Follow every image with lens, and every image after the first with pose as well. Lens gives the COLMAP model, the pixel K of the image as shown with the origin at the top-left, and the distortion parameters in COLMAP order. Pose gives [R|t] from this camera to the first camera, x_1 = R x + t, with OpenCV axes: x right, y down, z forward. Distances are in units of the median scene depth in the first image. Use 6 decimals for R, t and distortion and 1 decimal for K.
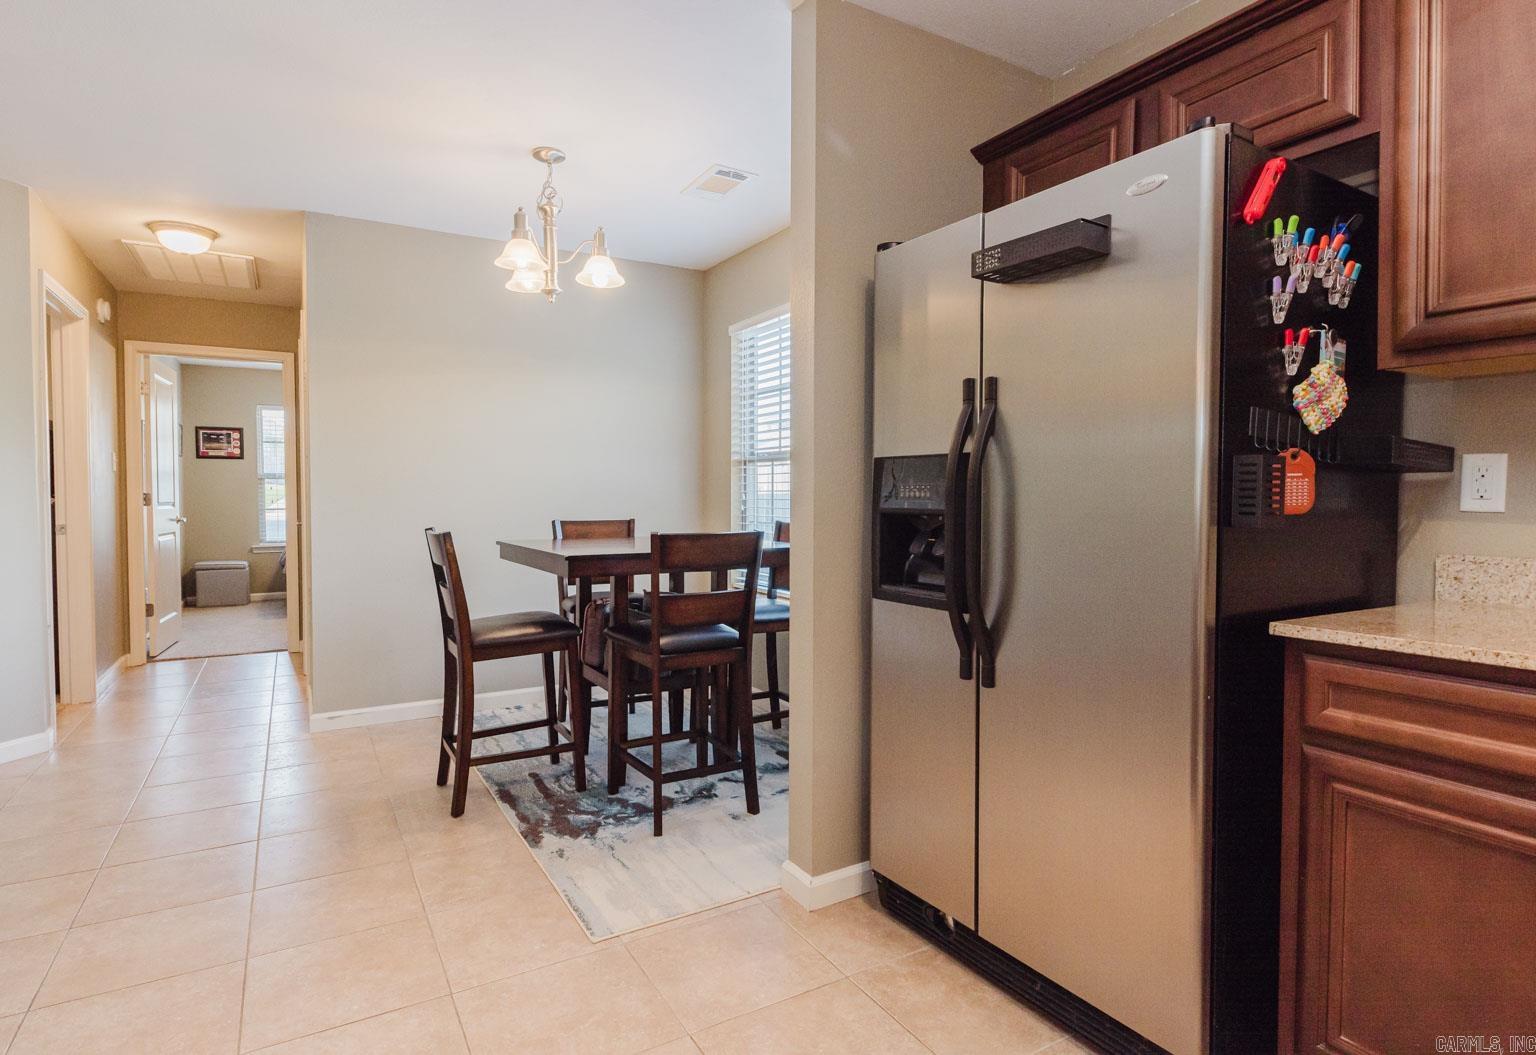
lens RADIAL K [[821.4, 0, 782.7], [0, 821.4, 518.4], [0, 0, 1]] dist [-0.000567, 0.001966]
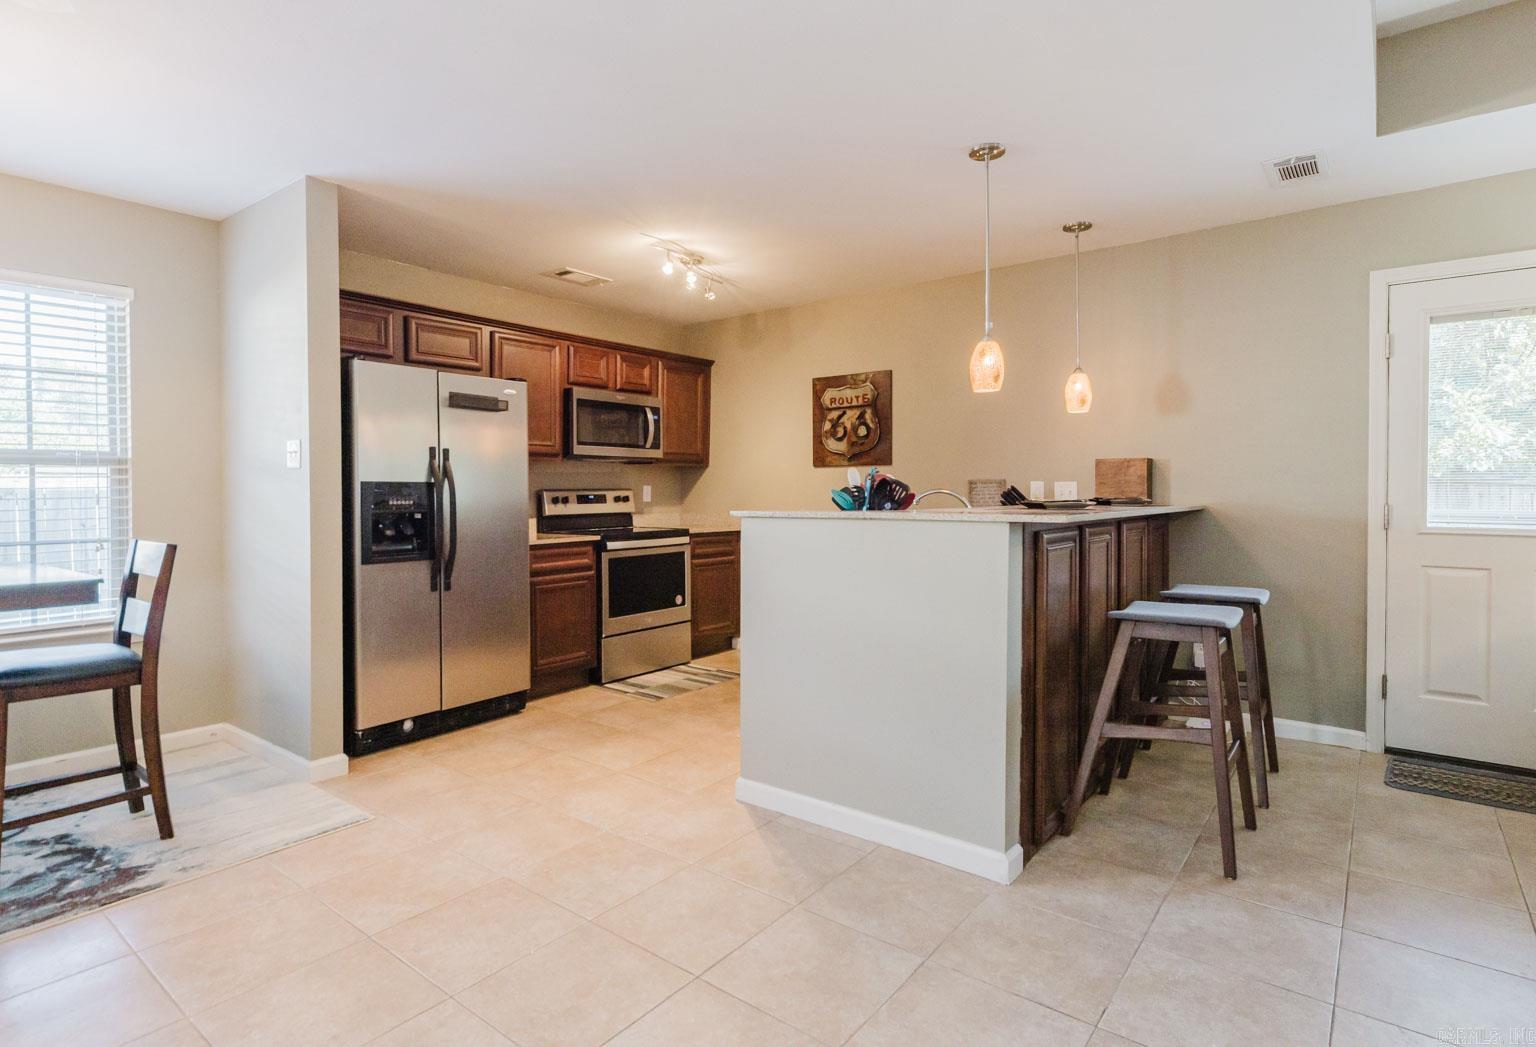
lens RADIAL K [[776.5, 0, 760.6], [0, 776.5, 499.0], [0, 0, 1]] dist [0.015353, -0.011051]
pose [[-0.351831, -0.006625, 0.936040, -1.330849], [0.033764, 0.999234, 0.019763, -0.033655], [-0.935455, 0.038558, -0.351338, 0.635045]]
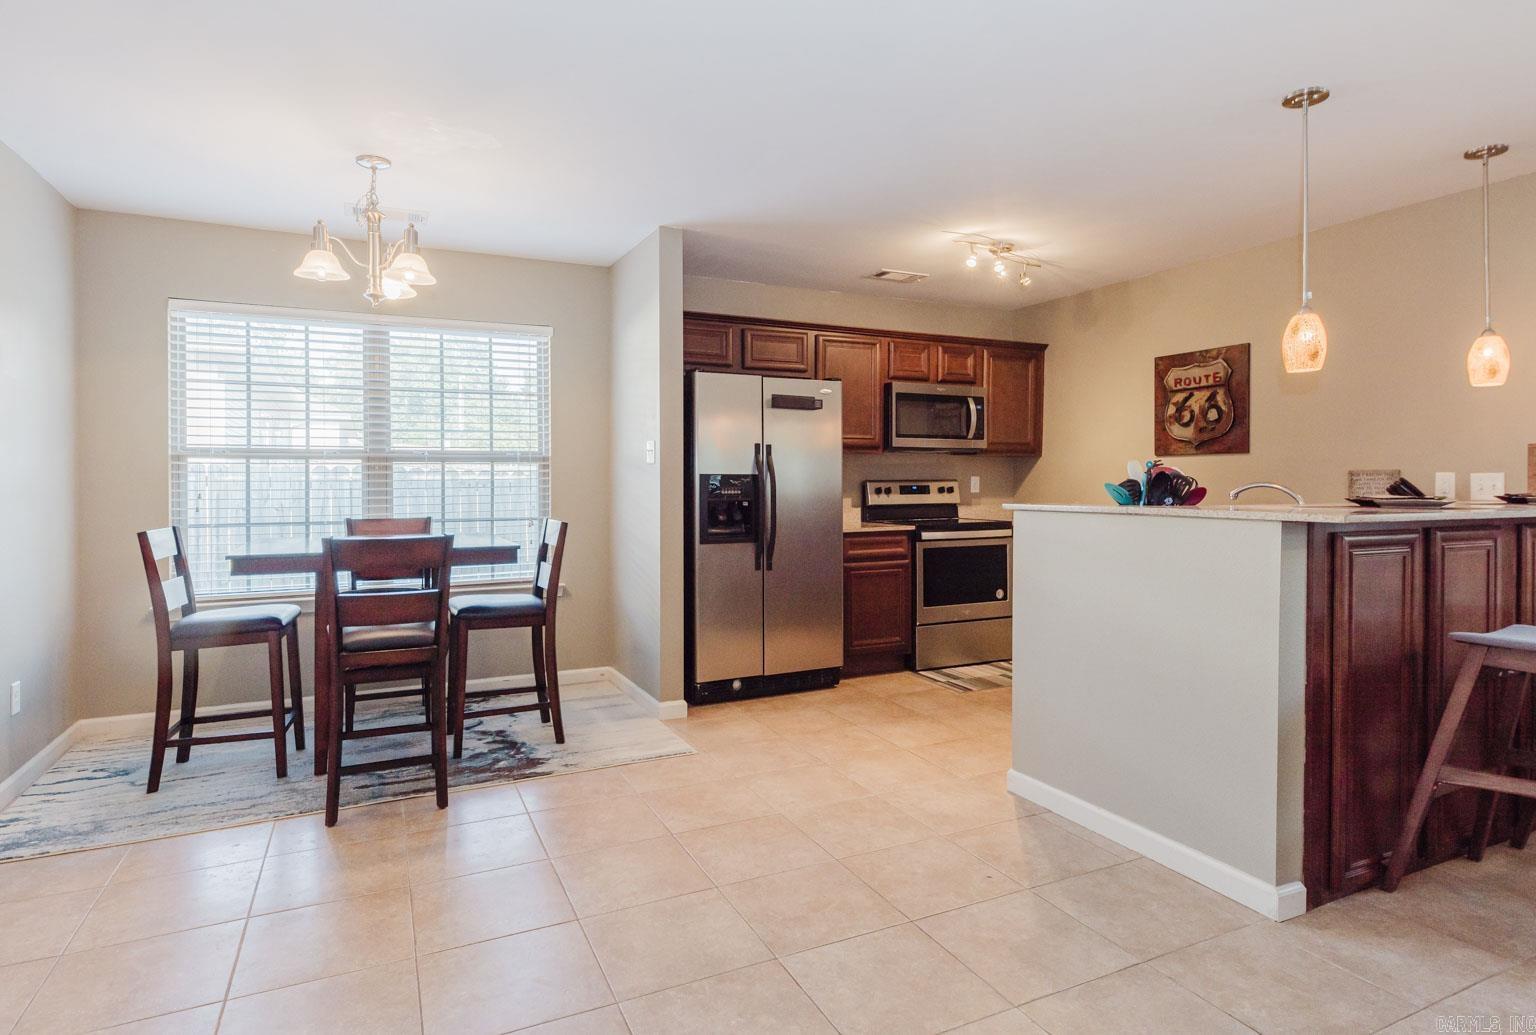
lens RADIAL K [[821.7, 0, 773.2], [0, 821.7, 488.2], [0, 0, 1]] dist [0.005905, 0.002502]
pose [[0.093951, -0.007466, 0.995549, -1.486488], [0.032220, 0.999471, 0.004455, -0.034472], [-0.995055, 0.031658, 0.094141, 0.506662]]
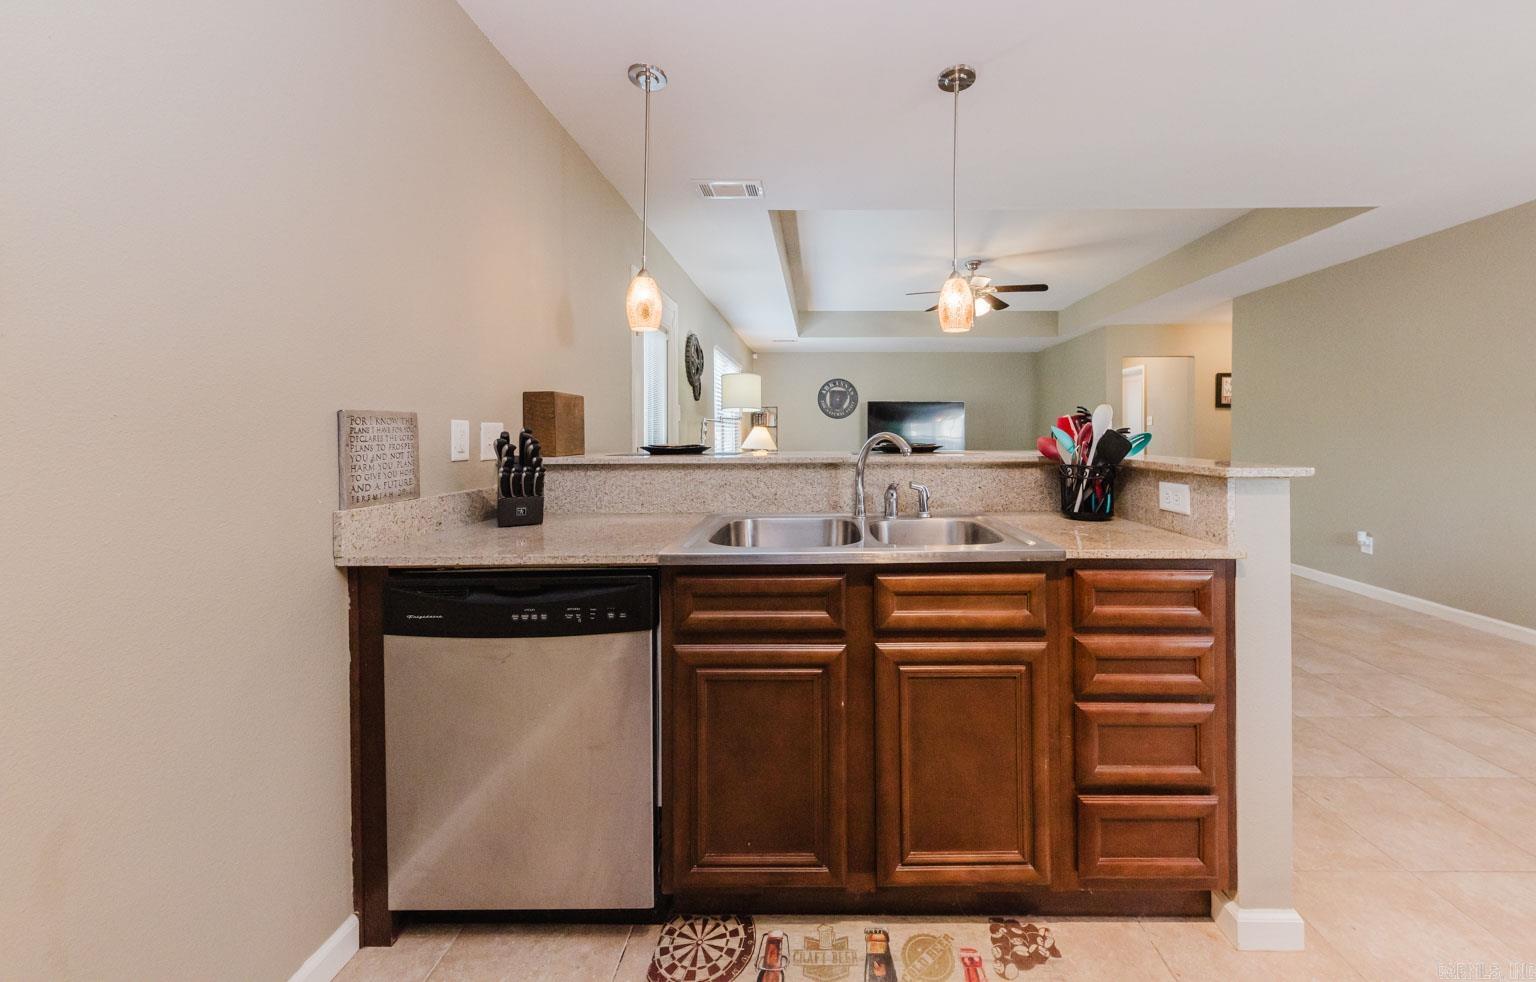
lens RADIAL K [[551.0, 0, 829.1], [0, 551.0, 435.7], [0, 0, 1]] dist [0.002575, -0.000285]
pose [[-0.507493, 0.008592, -0.861613, 0.315250], [-0.021184, 0.999524, 0.022444, -0.024381], [0.861395, 0.029643, -0.507069, 0.177040]]
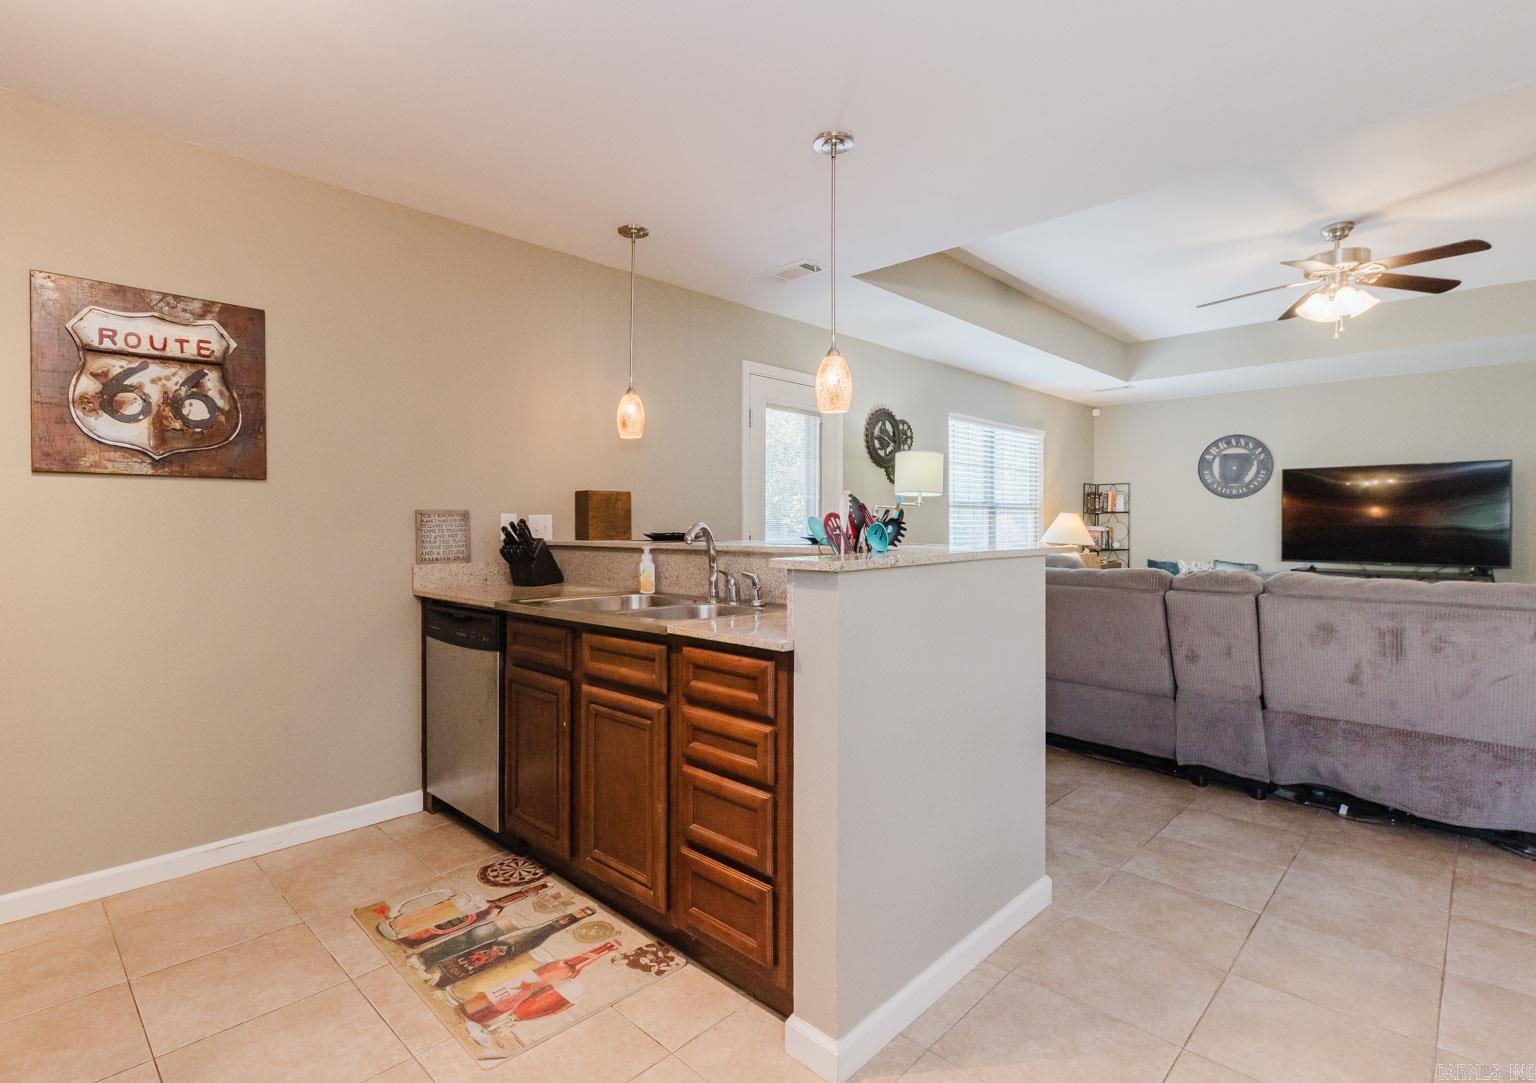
lens RADIAL K [[753.7, 0, 756.2], [0, 753.7, 523.4], [0, 0, 1]] dist [0.025212, -0.005730]
pose [[-0.966667, 0.005480, -0.255976, -0.078376], [-0.002690, 0.999498, 0.031555, -0.044115], [0.256021, 0.031192, -0.966168, 0.838735]]
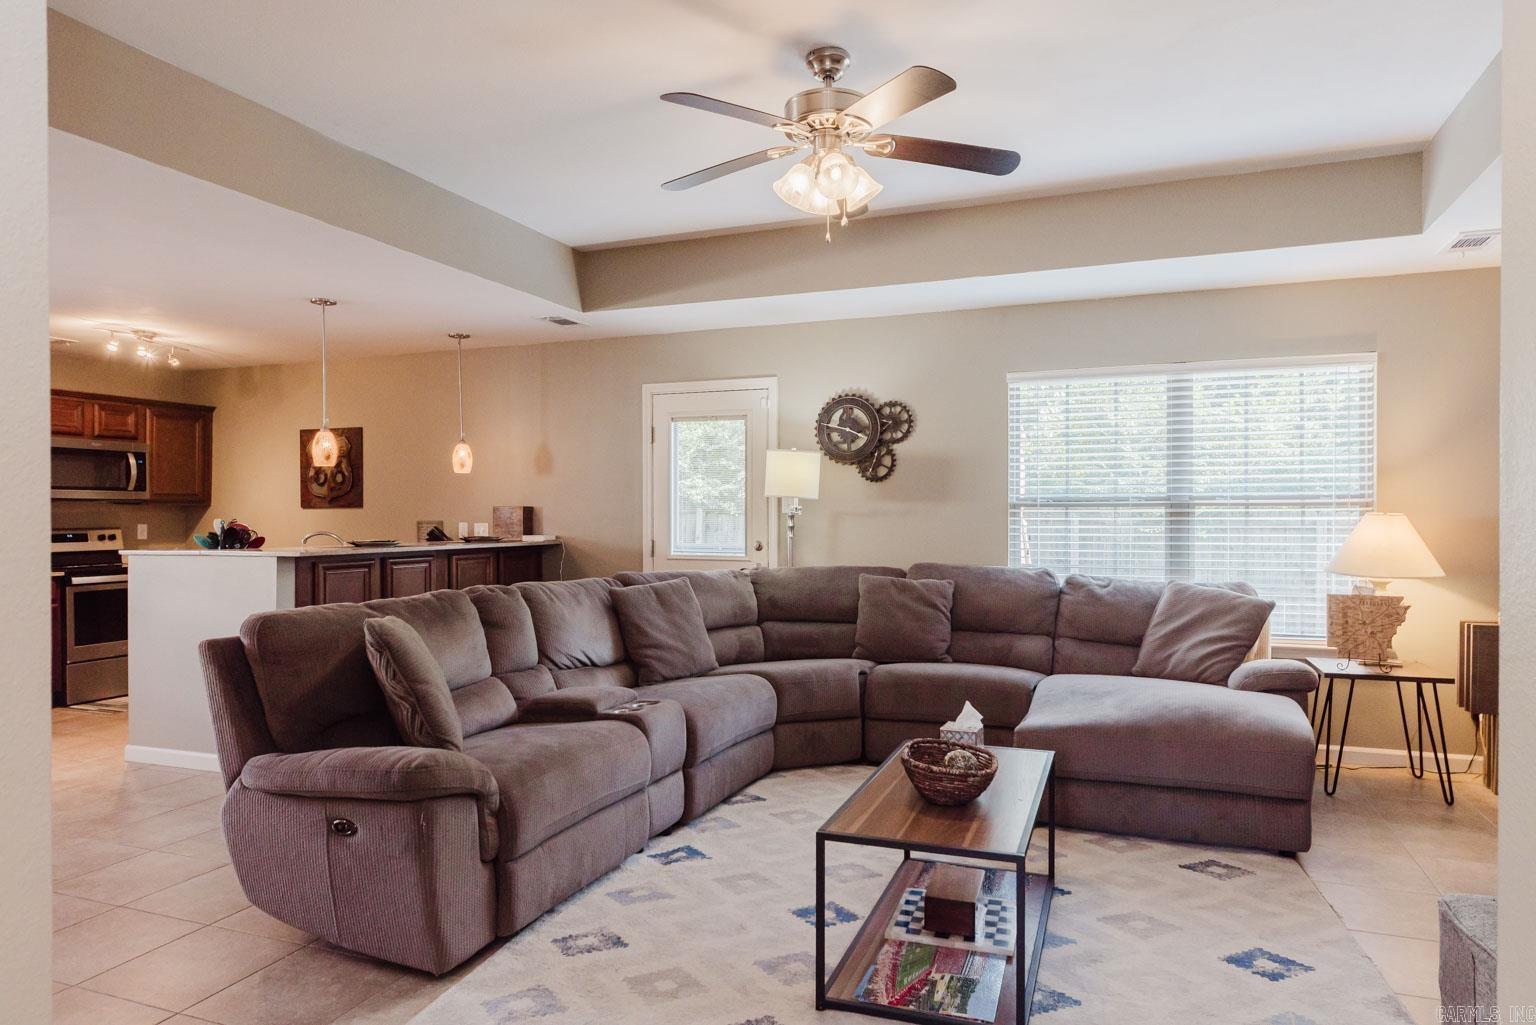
lens RADIAL K [[941.0, 0, 781.9], [0, 941.0, 522.2], [0, 0, 1]] dist [0.007191, -0.012380]
pose [[-0.621727, -0.001081, 0.783233, -2.514184], [0.030211, 0.999222, 0.025360, -0.058248], [-0.782651, 0.039430, -0.621211, 0.413723]]
